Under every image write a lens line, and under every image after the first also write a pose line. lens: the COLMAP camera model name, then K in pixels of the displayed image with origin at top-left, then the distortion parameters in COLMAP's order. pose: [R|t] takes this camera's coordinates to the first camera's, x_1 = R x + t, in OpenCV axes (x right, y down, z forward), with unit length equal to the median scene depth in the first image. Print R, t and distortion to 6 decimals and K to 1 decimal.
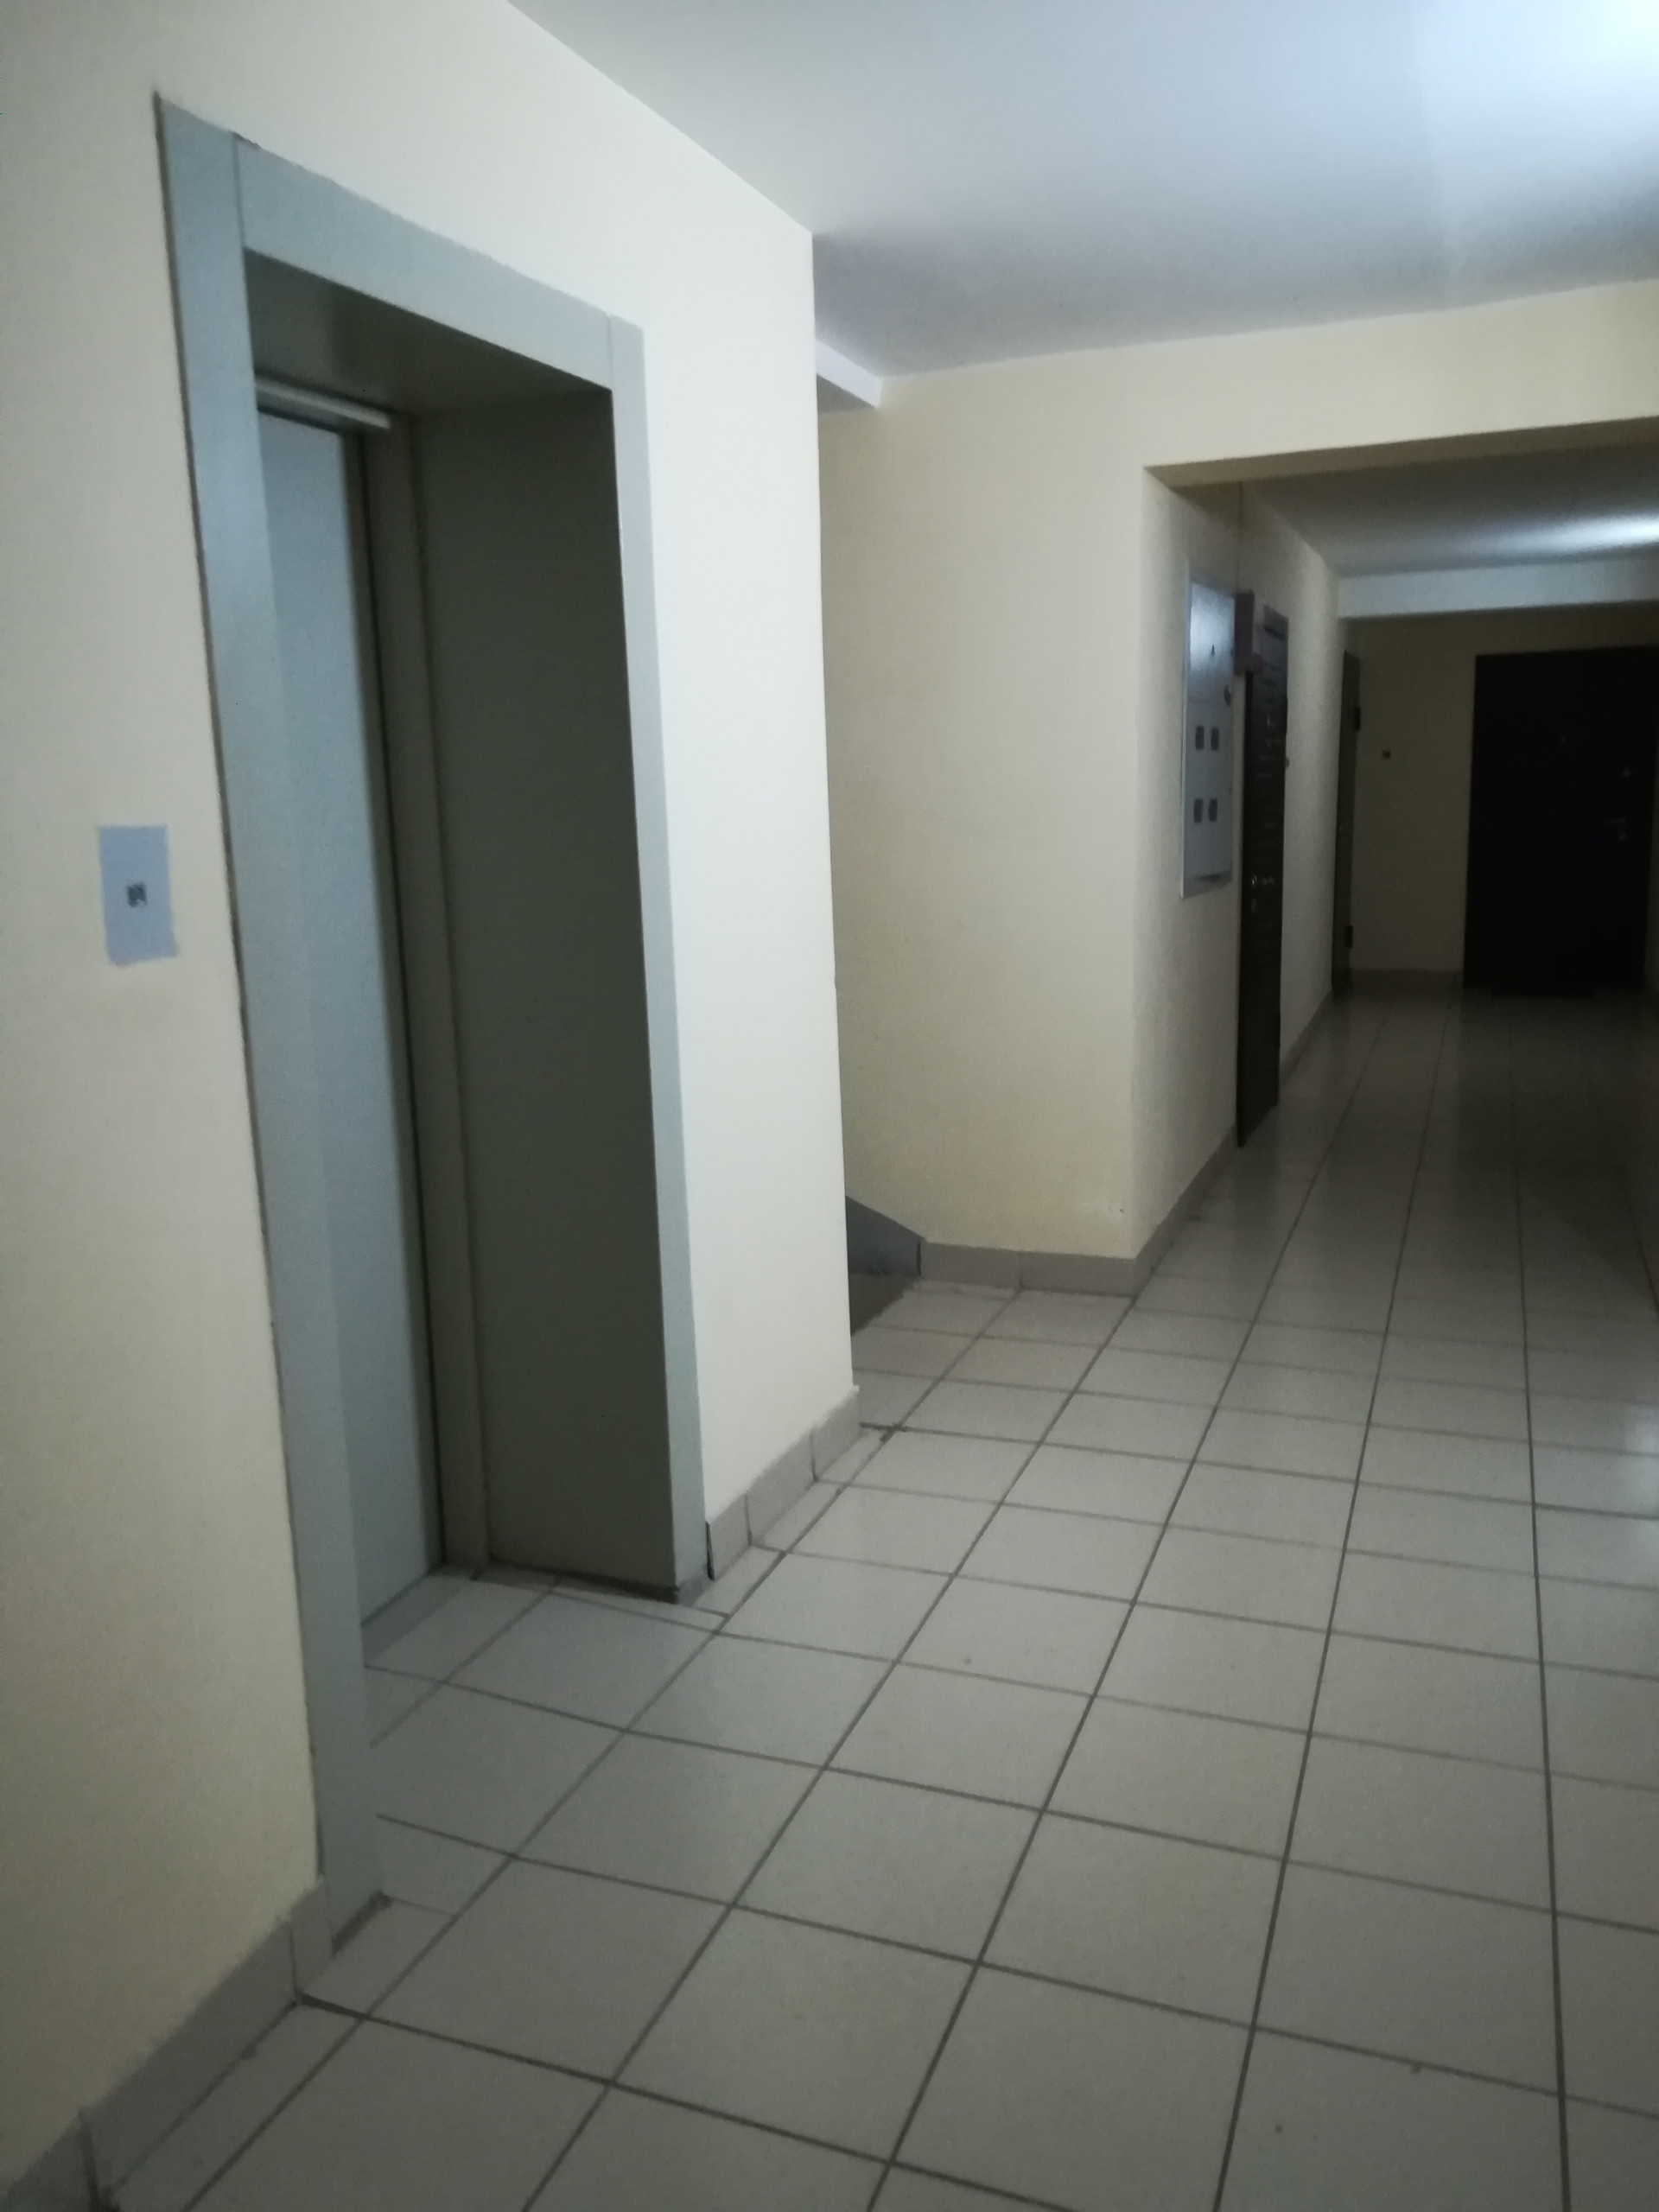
lens RADIAL K [[1690.4, 0, 828.4], [0, 1690.4, 1109.7], [0, 0, 1]] dist [-0.009603, -0.017564]
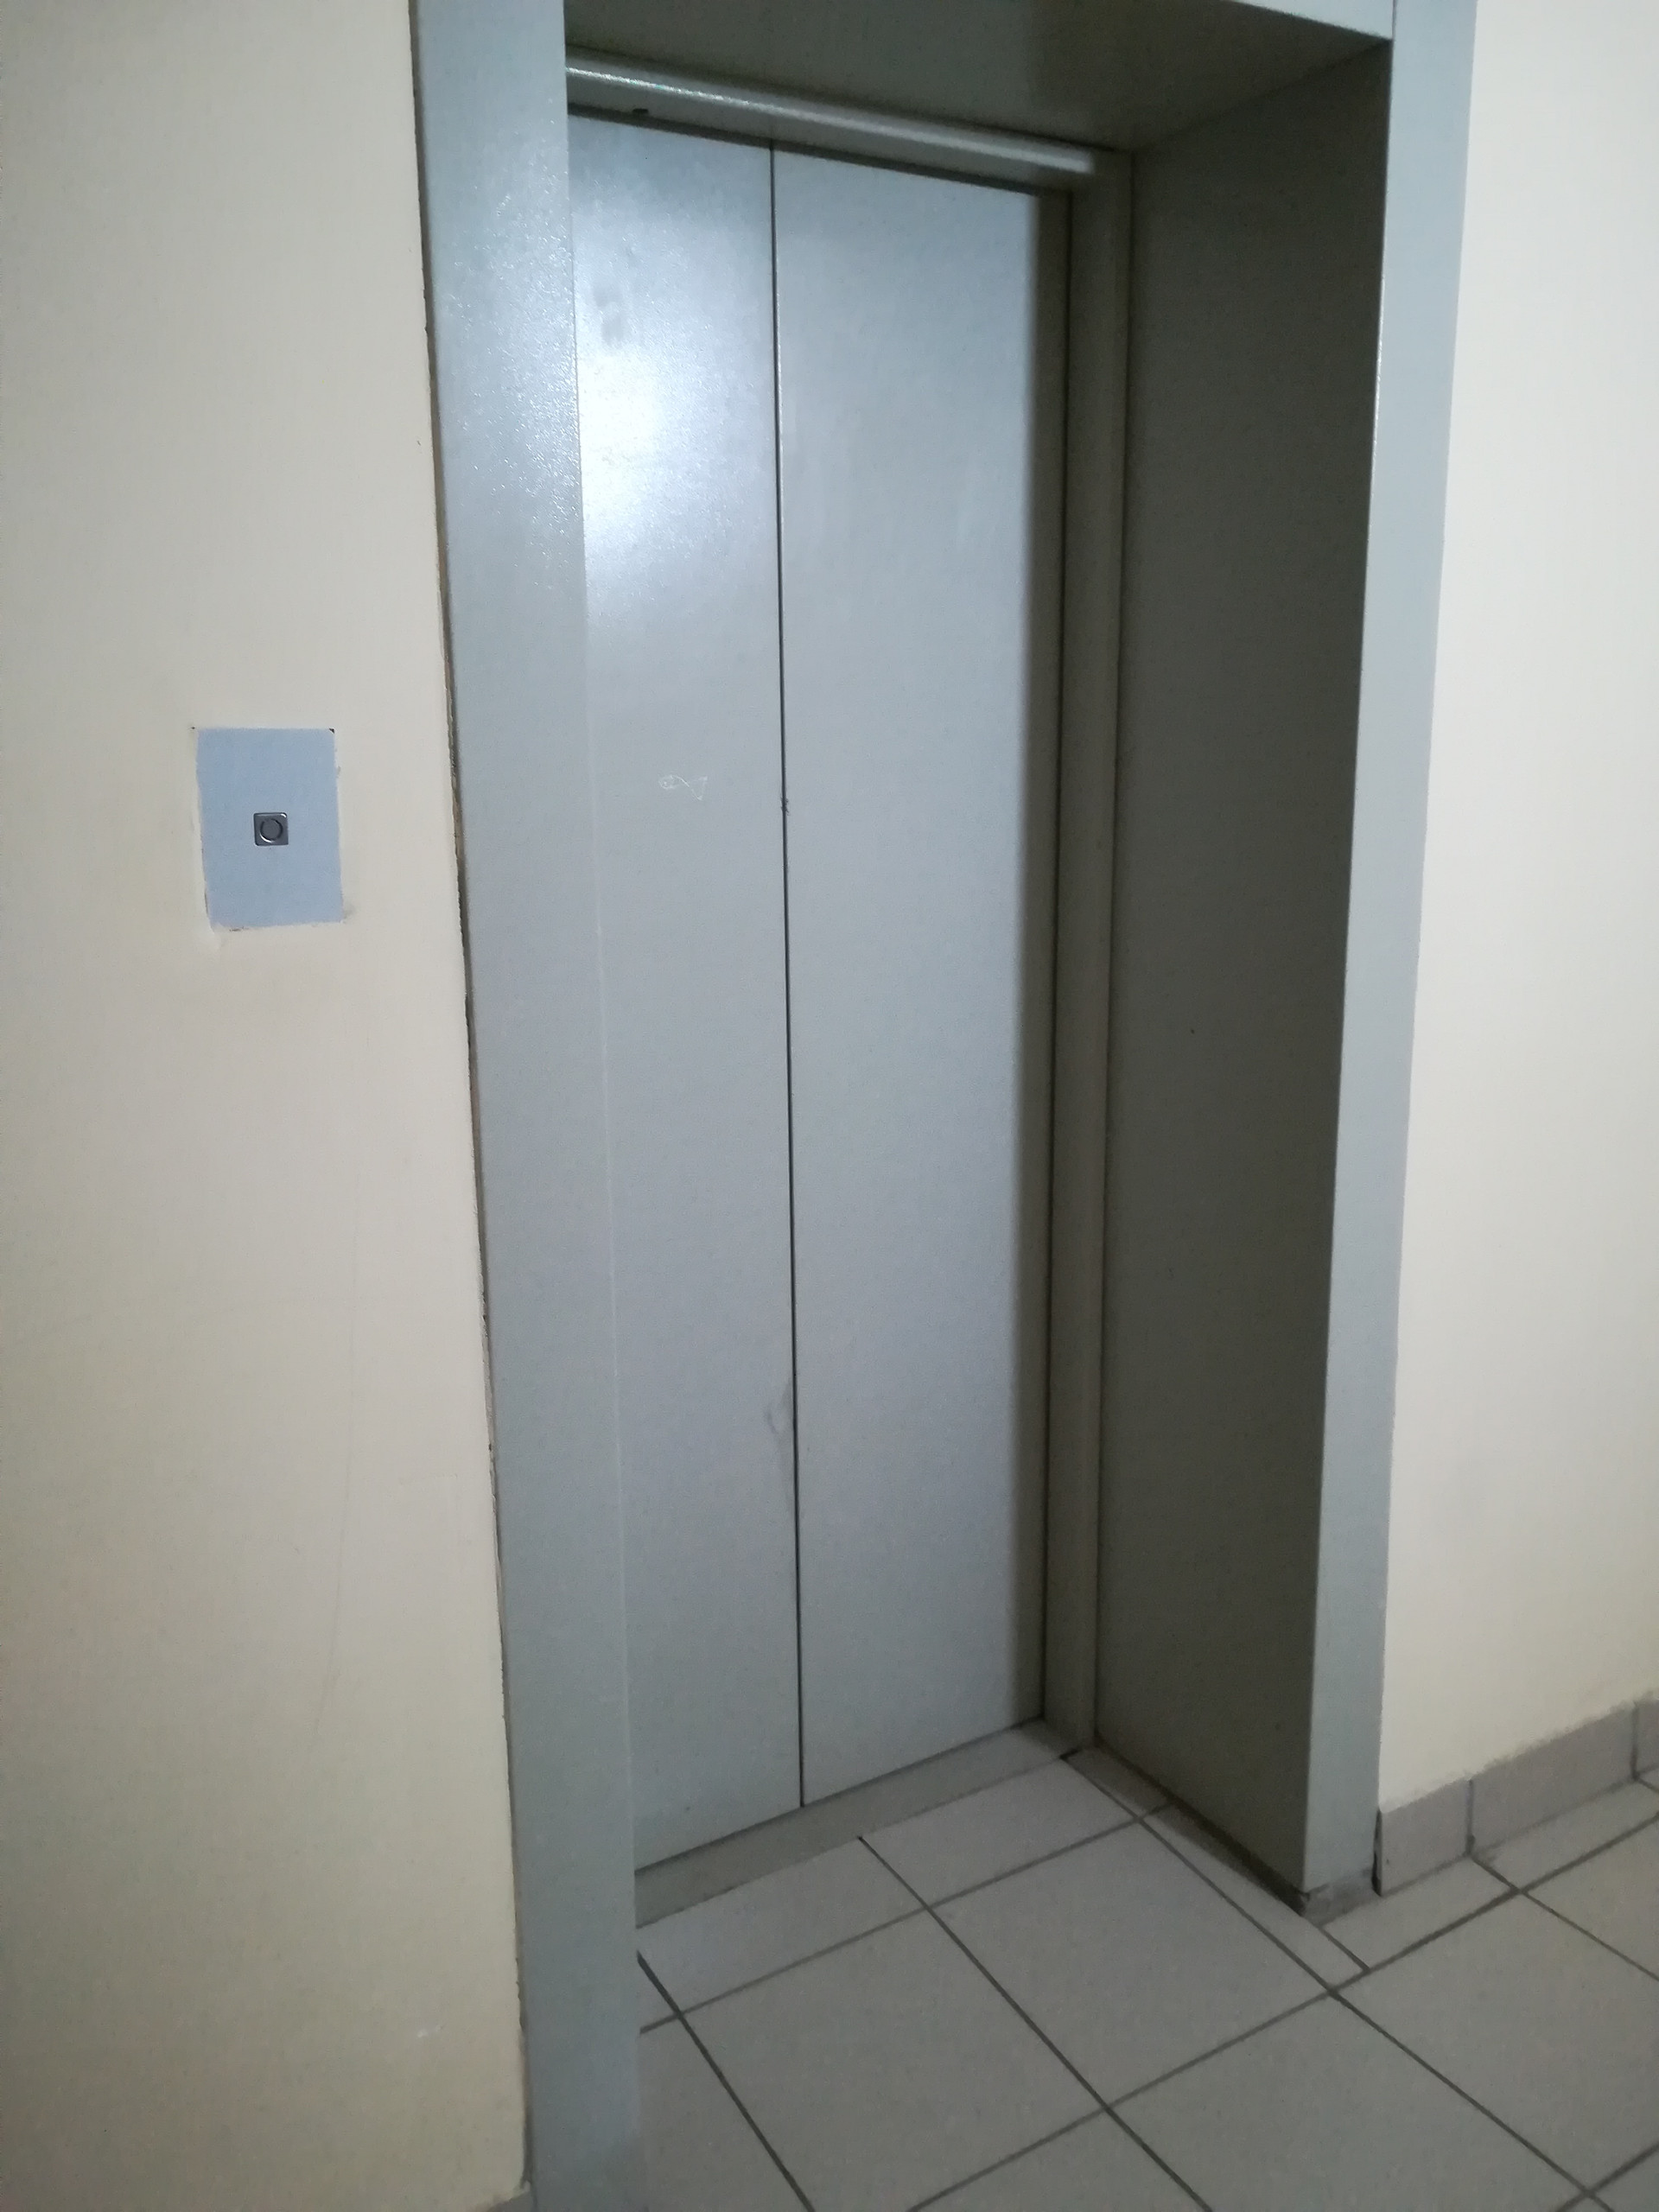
lens RADIAL K [[1690.4, 0, 828.7], [0, 1690.4, 1094.9], [0, 0, 1]] dist [-0.009603, -0.017564]
pose [[0.780166, 0.153445, -0.606462, 0.120262], [-0.130998, 0.988030, 0.081470, -0.061802], [0.611704, 0.015885, 0.790928, 0.345733]]
